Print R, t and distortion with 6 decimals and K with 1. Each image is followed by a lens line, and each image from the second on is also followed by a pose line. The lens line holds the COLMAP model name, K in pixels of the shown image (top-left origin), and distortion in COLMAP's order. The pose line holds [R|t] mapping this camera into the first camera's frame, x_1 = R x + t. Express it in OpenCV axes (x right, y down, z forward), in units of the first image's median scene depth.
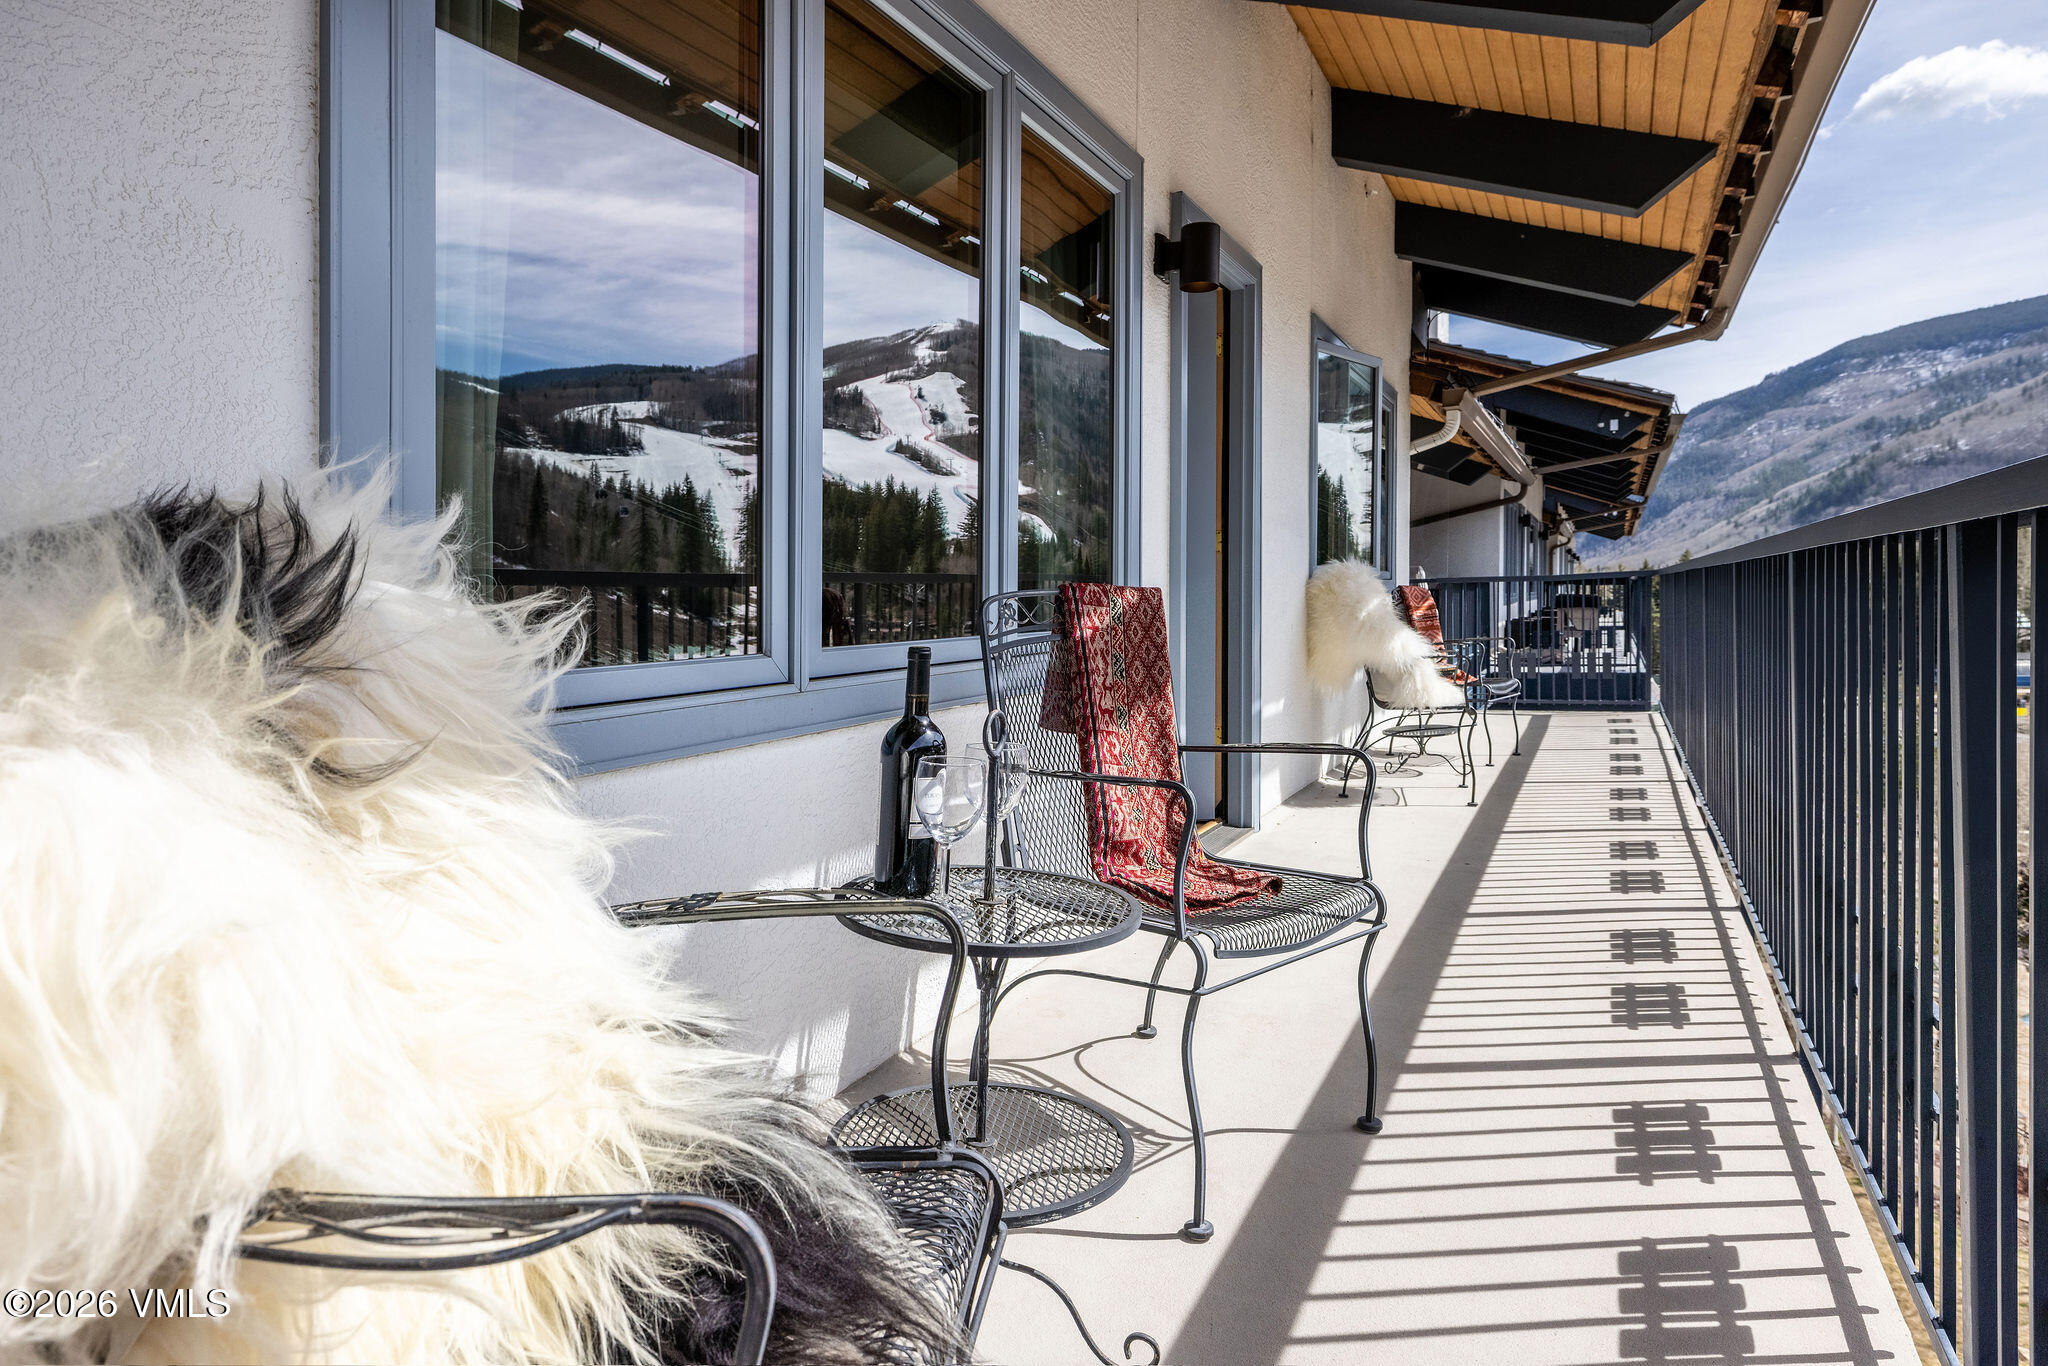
lens RADIAL K [[1165.5, 0, 1011.7], [0, 1165.5, 688.6], [0, 0, 1]] dist [-0.008110, -0.002372]
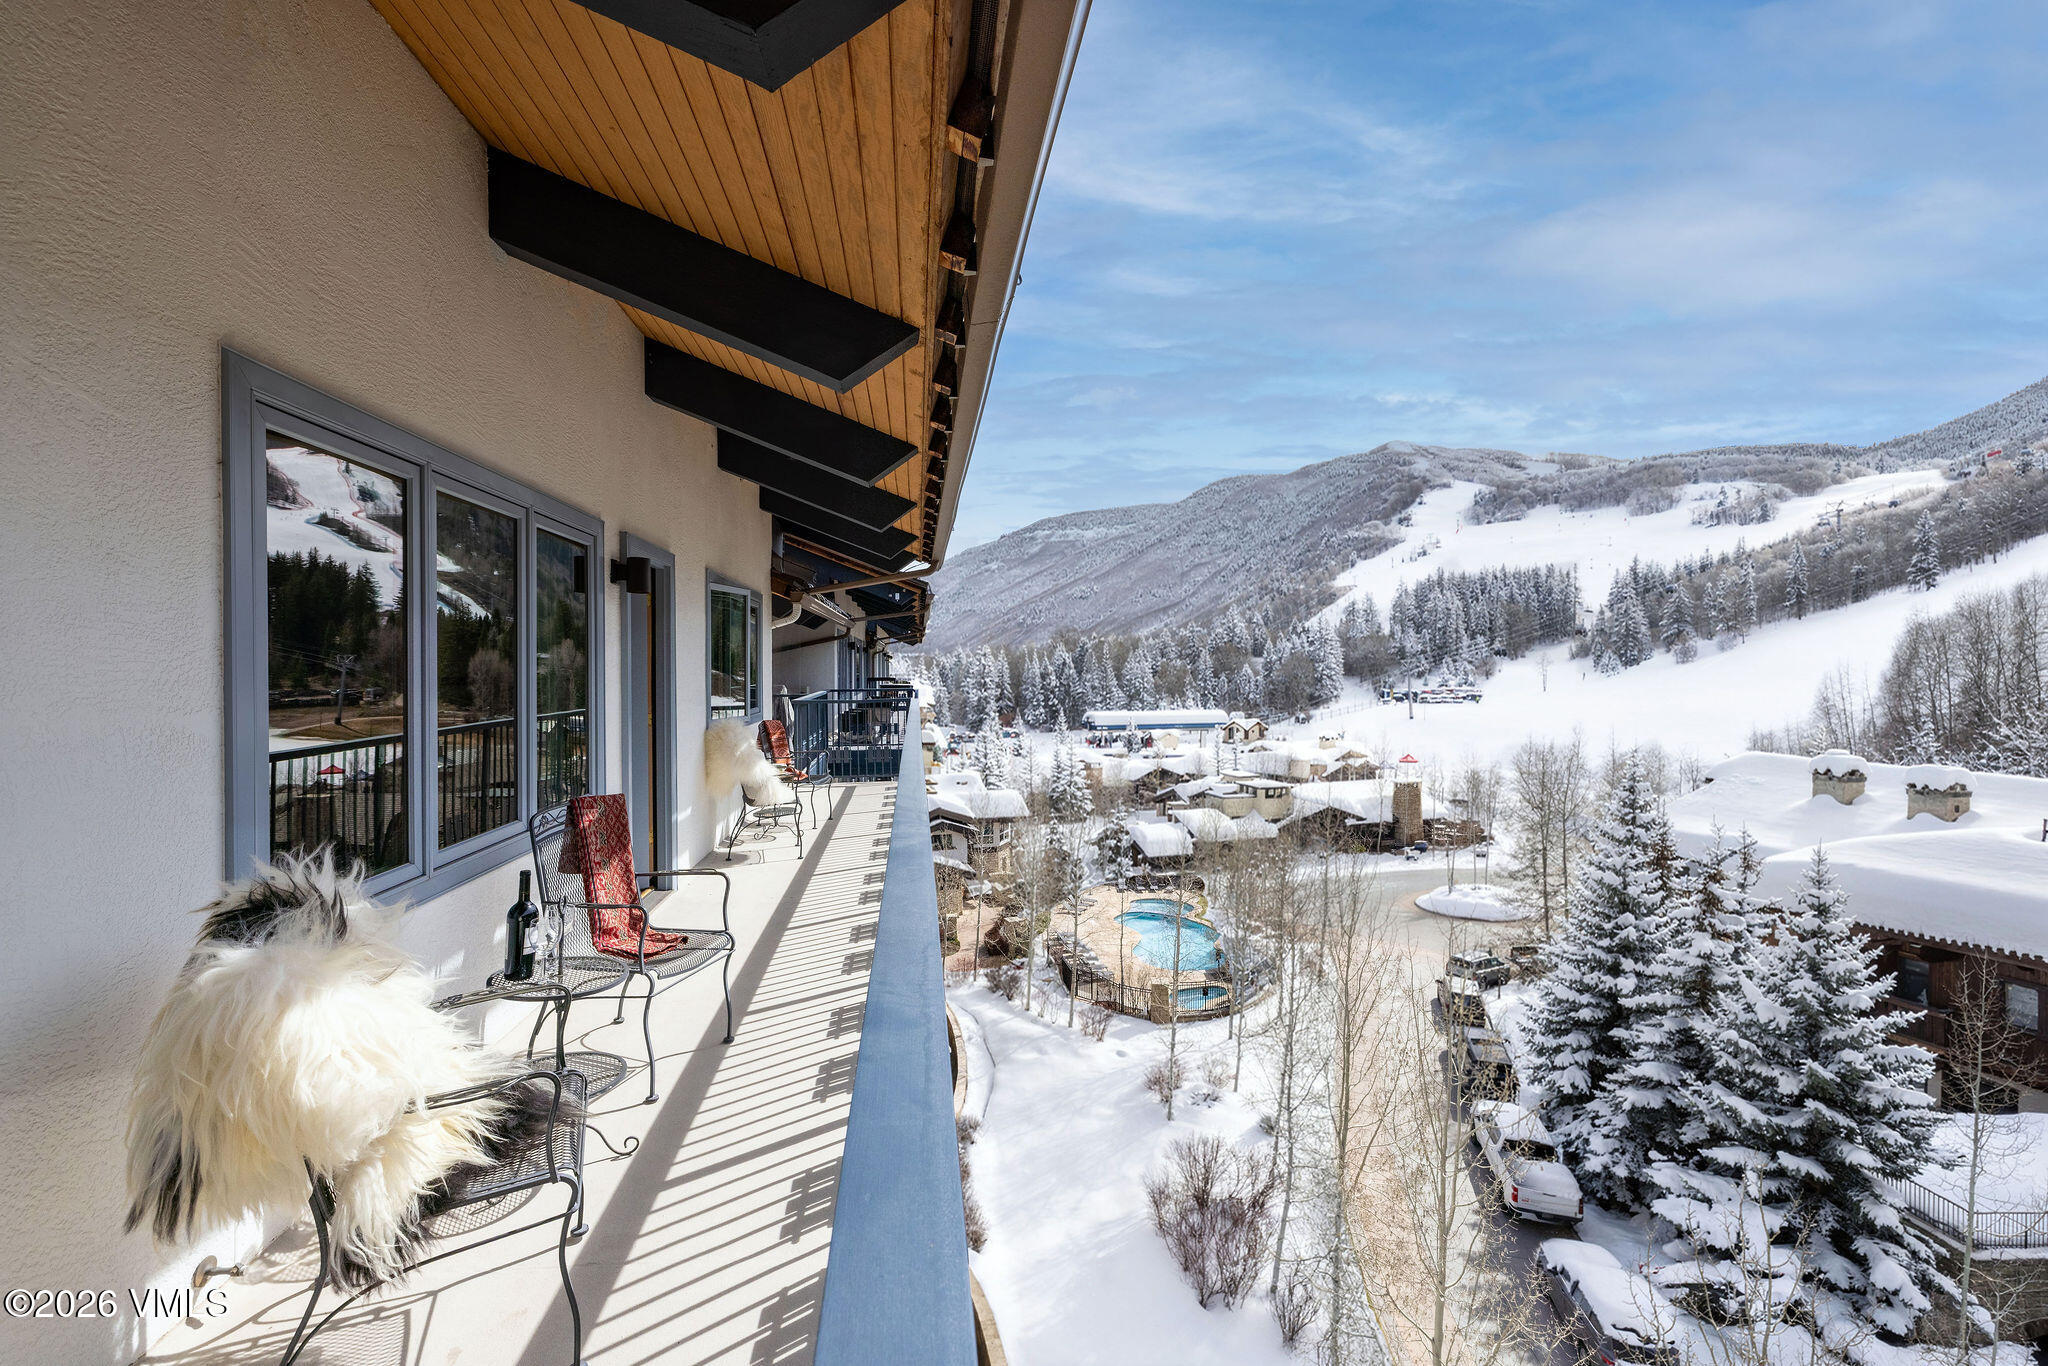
lens RADIAL K [[880.2, 0, 1004.4], [0, 880.2, 671.9], [0, 0, 1]] dist [-0.007054, 0.000825]
pose [[0.844511, 0.001189, 0.535536, -0.103049], [0.035974, 0.997613, -0.058944, -0.145024], [-0.534328, 0.069044, 0.842453, -0.509279]]
